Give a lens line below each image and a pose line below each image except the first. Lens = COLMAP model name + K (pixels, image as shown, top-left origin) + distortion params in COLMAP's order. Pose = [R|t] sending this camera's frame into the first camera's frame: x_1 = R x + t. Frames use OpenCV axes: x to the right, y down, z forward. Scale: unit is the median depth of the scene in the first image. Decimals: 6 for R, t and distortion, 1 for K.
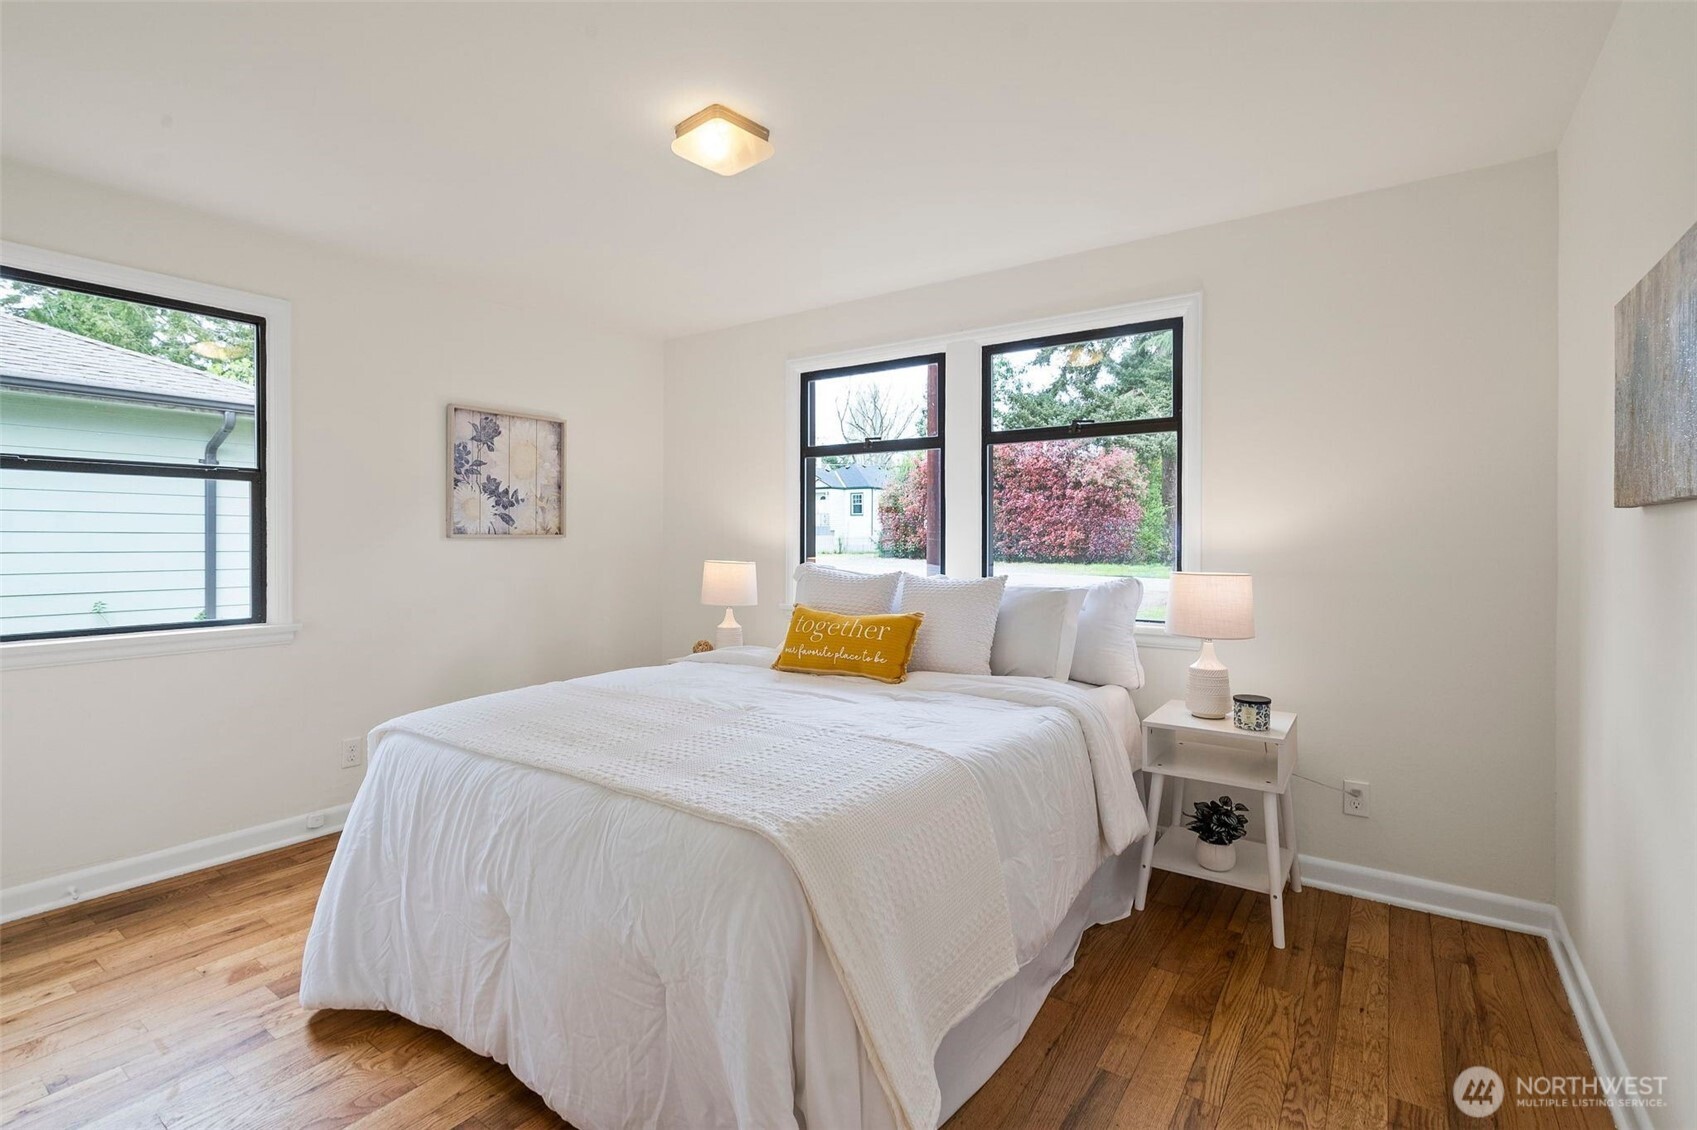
lens RADIAL K [[782.5, 0, 845.2], [0, 782.5, 549.9], [0, 0, 1]] dist [-0.000880, 0.001143]
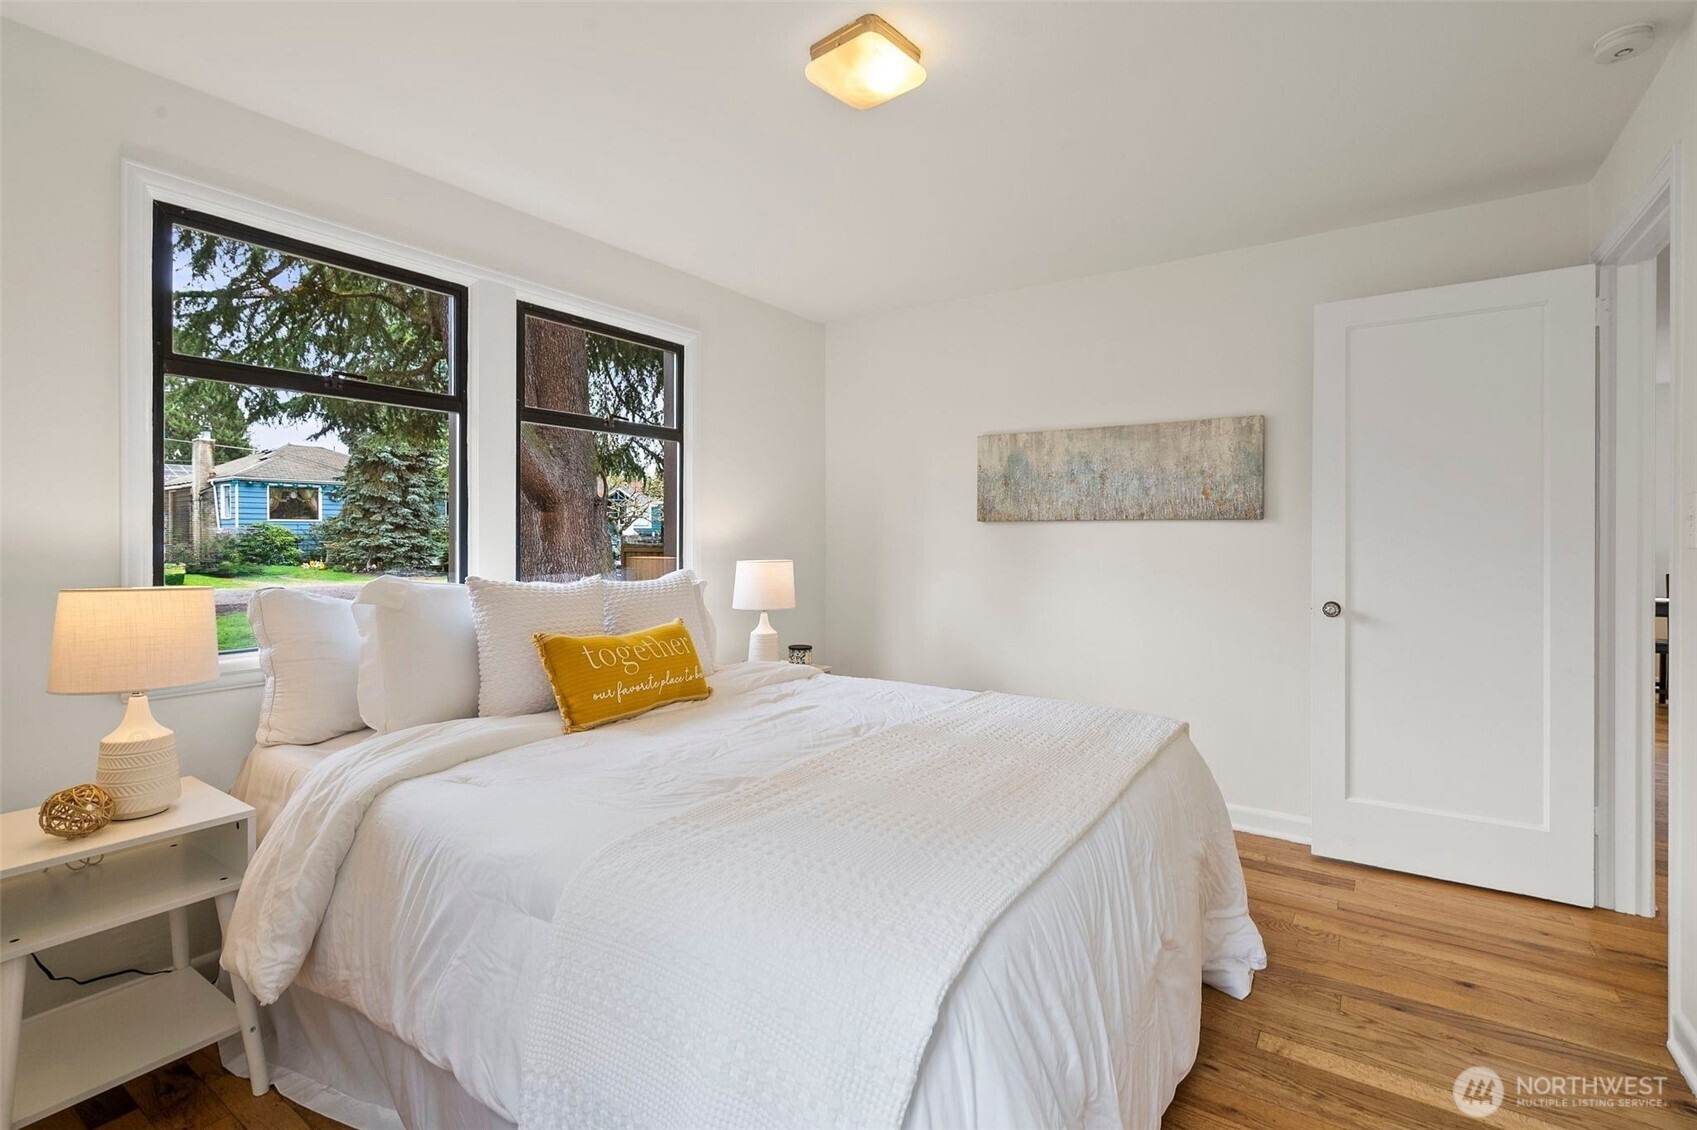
lens RADIAL K [[782.5, 0, 845.2], [0, 782.5, 549.9], [0, 0, 1]] dist [-0.000880, 0.001143]
pose [[0.008919, -0.002990, 0.999956, -0.894006], [0.012379, 0.999919, 0.002879, 0.012025], [-0.999884, 0.012352, 0.008955, 0.886584]]
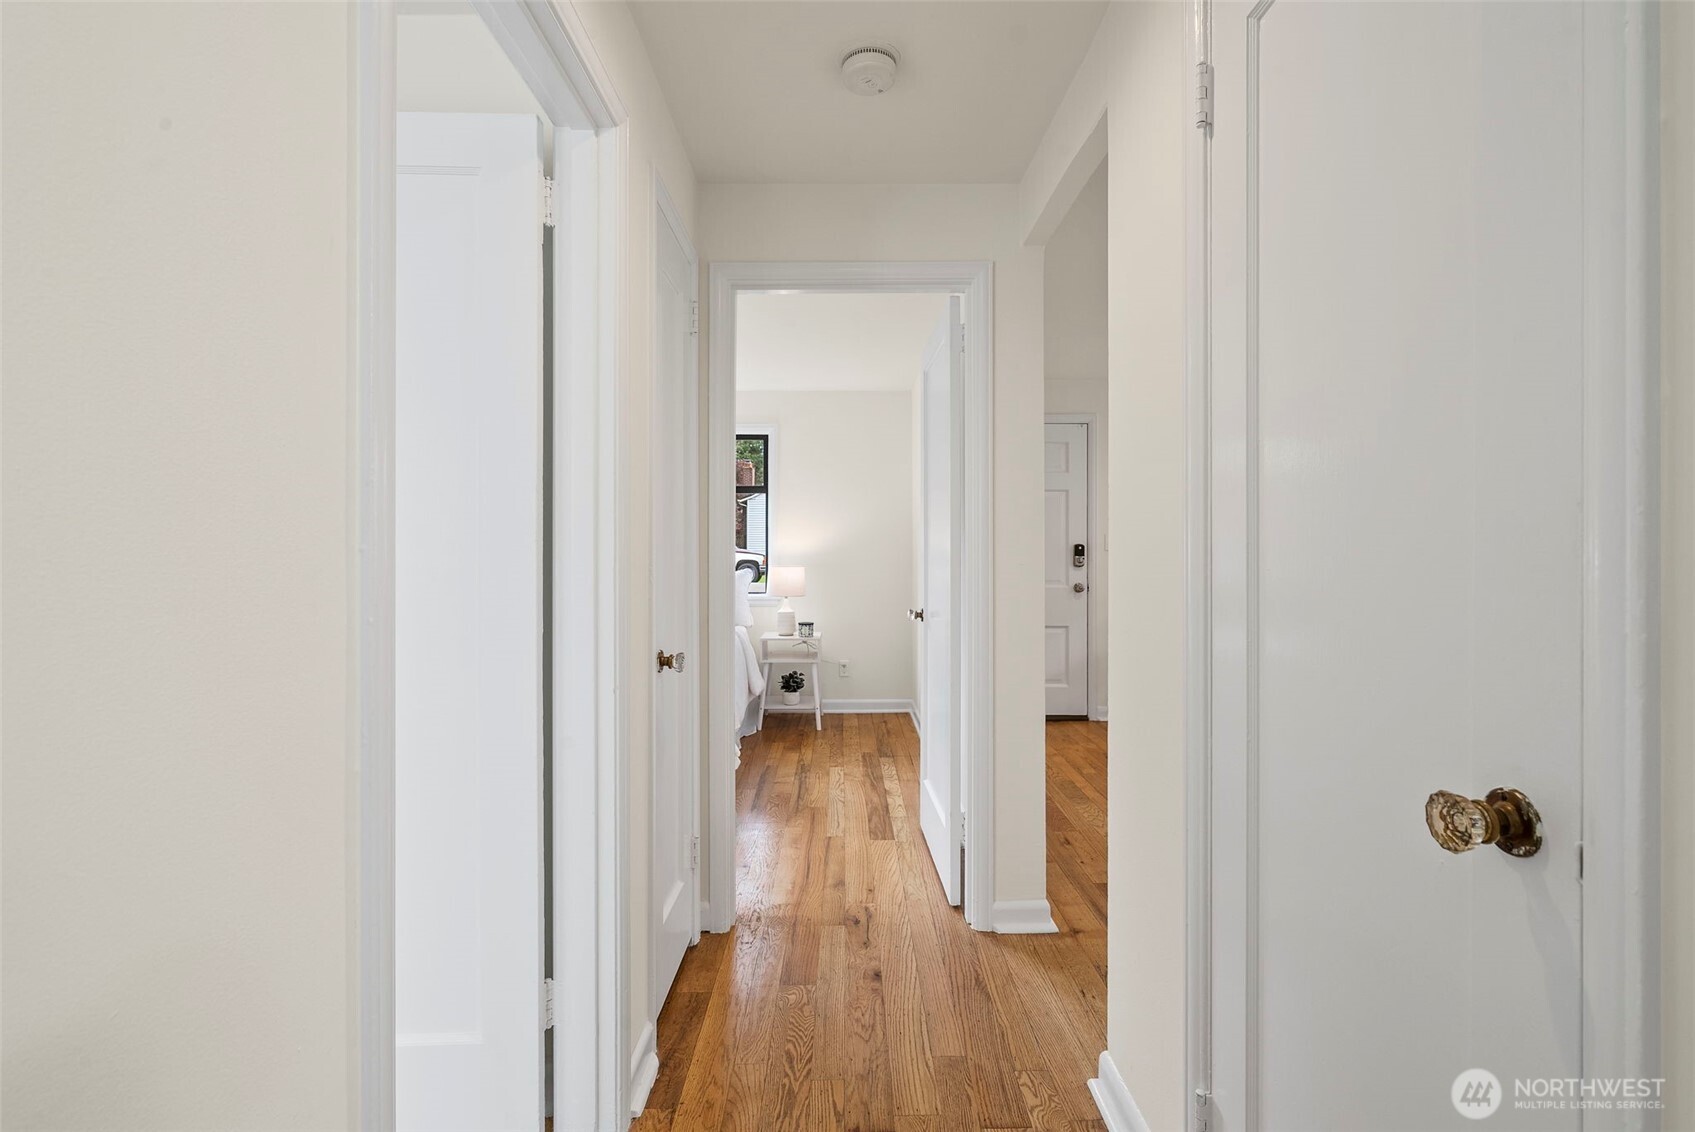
lens RADIAL K [[781.6, 0, 844.2], [0, 781.6, 550.9], [0, 0, 1]] dist [-0.000880, 0.001143]
pose [[0.814875, -0.000197, 0.579637, -0.639720], [0.004506, 0.999972, -0.005995, 0.003908], [-0.579620, 0.007497, 0.814853, -0.815814]]
